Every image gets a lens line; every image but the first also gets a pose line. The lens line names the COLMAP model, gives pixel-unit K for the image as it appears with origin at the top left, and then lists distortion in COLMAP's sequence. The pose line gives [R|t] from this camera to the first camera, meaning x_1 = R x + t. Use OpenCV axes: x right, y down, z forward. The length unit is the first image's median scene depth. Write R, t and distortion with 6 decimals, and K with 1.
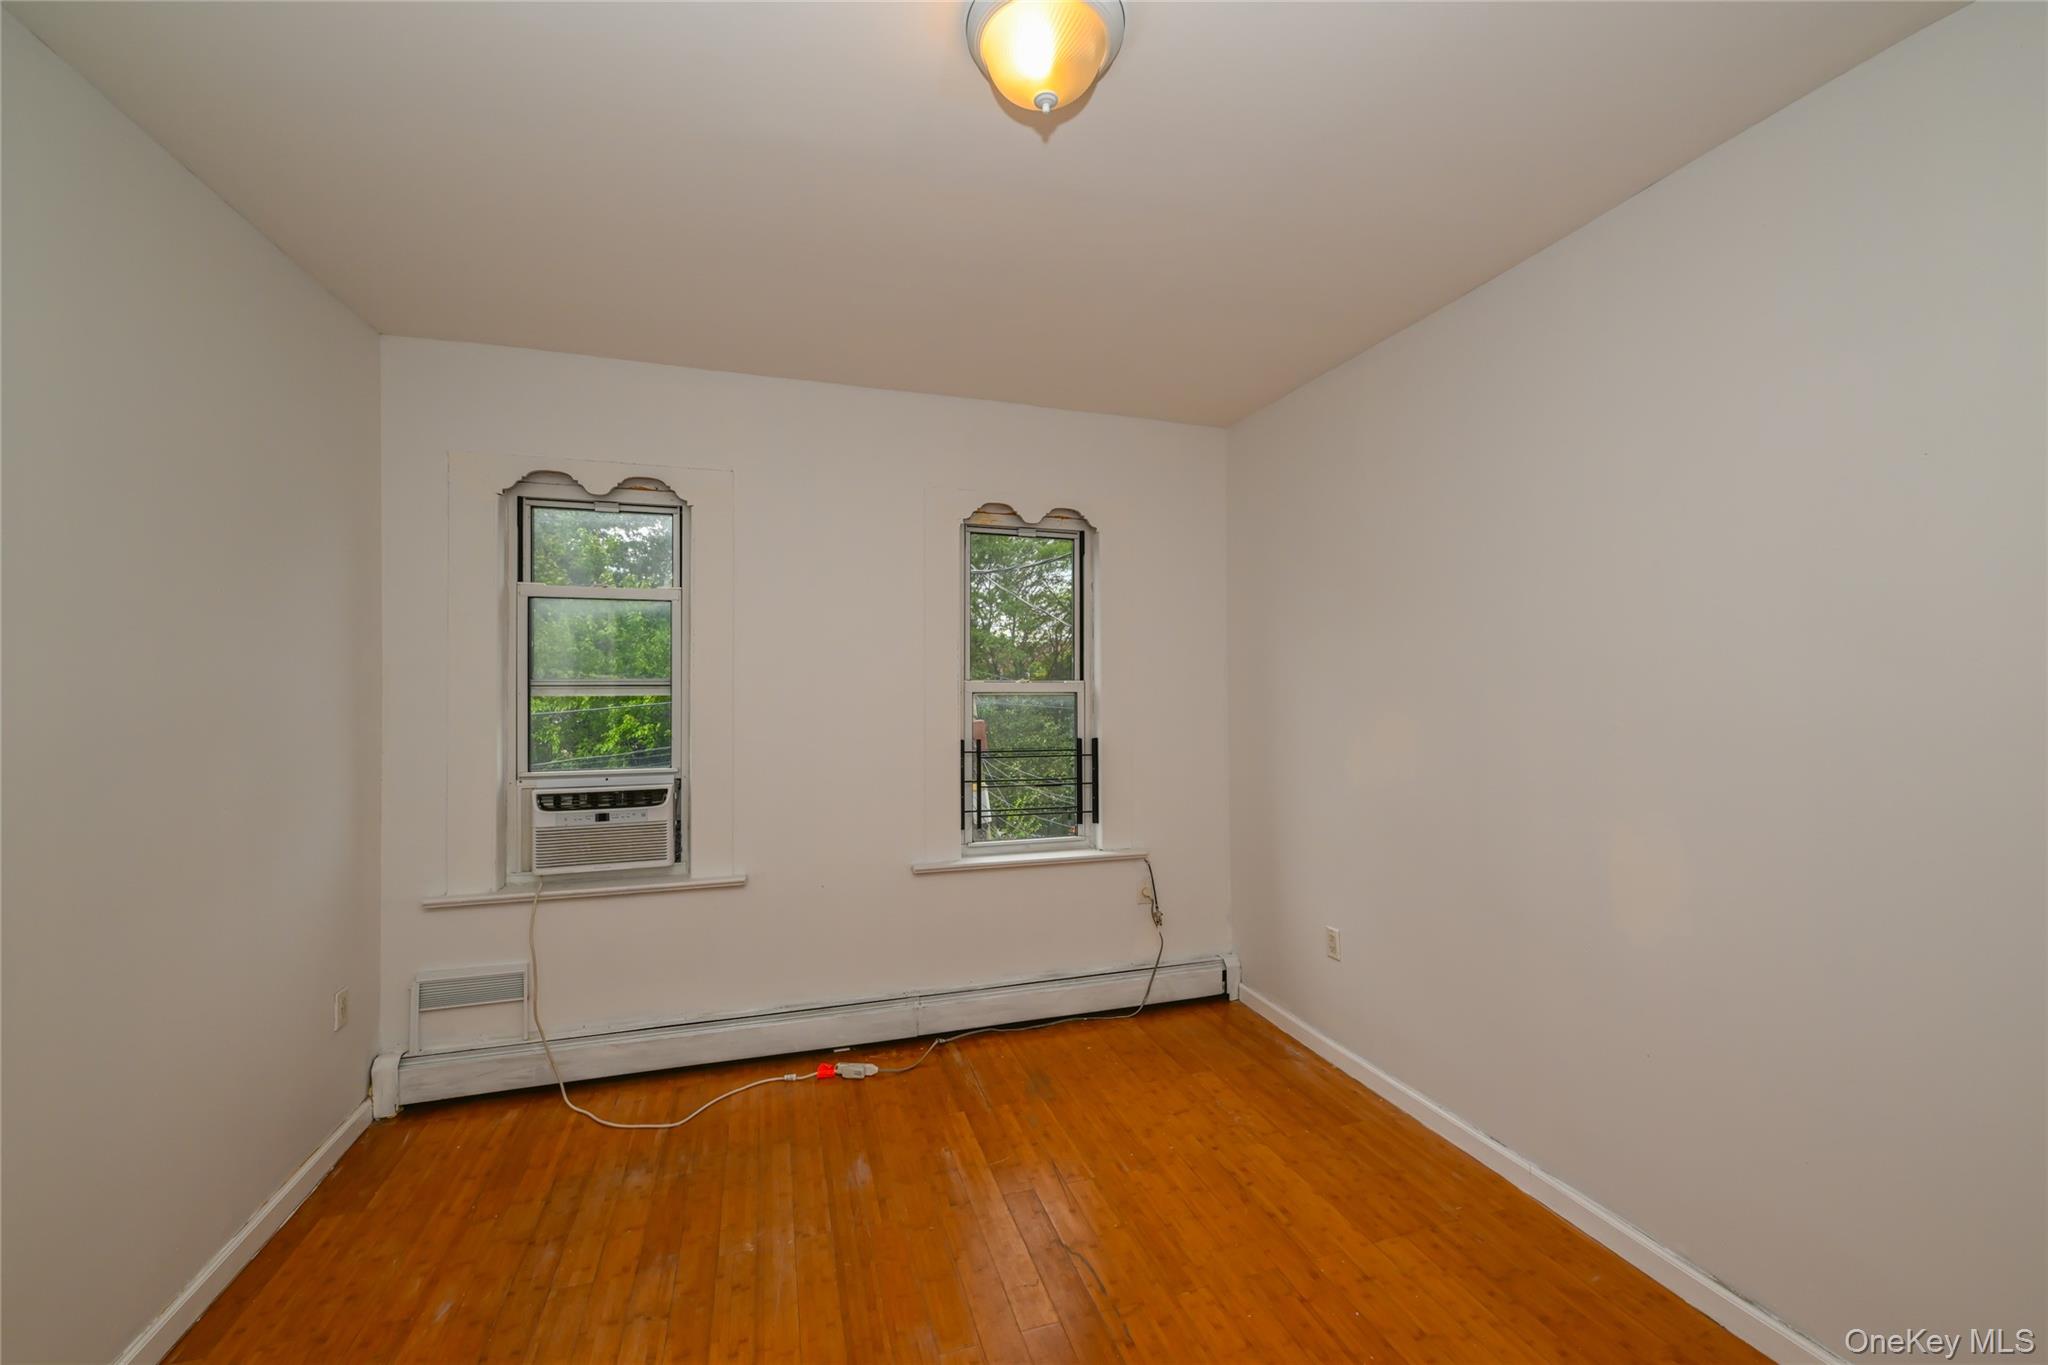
lens RADIAL K [[866.2, 0, 1030.5], [0, 866.2, 641.1], [0, 0, 1]] dist [-0.000271, -0.000163]
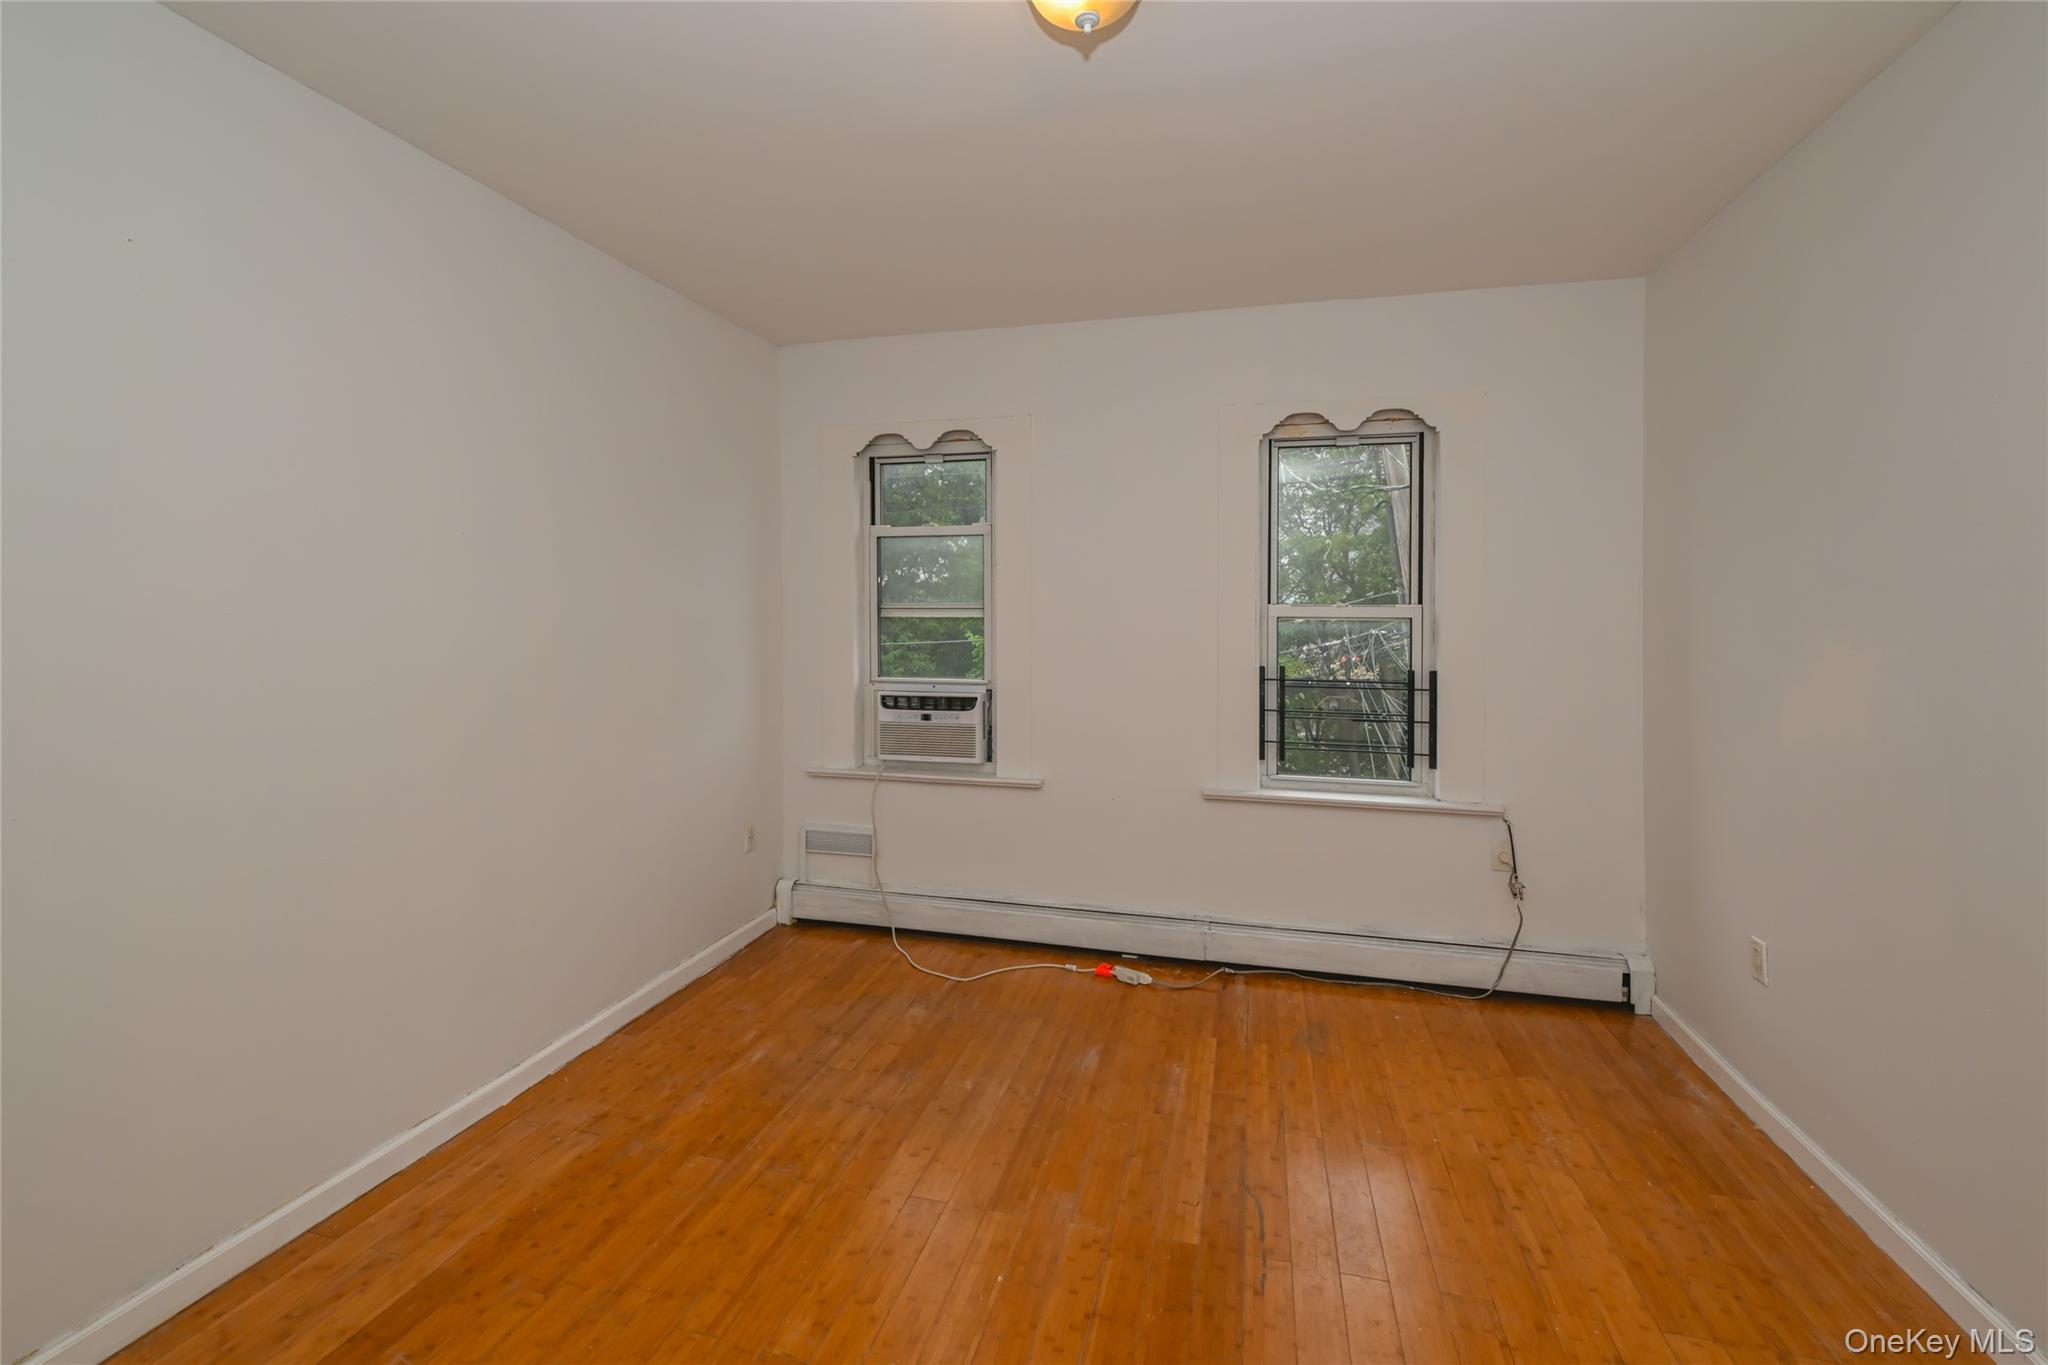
lens RADIAL K [[901.5, 0, 1019.6], [0, 901.5, 590.8], [0, 0, 1]] dist [0.000659, -0.000084]
pose [[0.831359, -0.013621, -0.555568, 0.310494], [0.023442, 0.999669, 0.010569, 0.017319], [0.555240, -0.021811, 0.831404, 0.032910]]
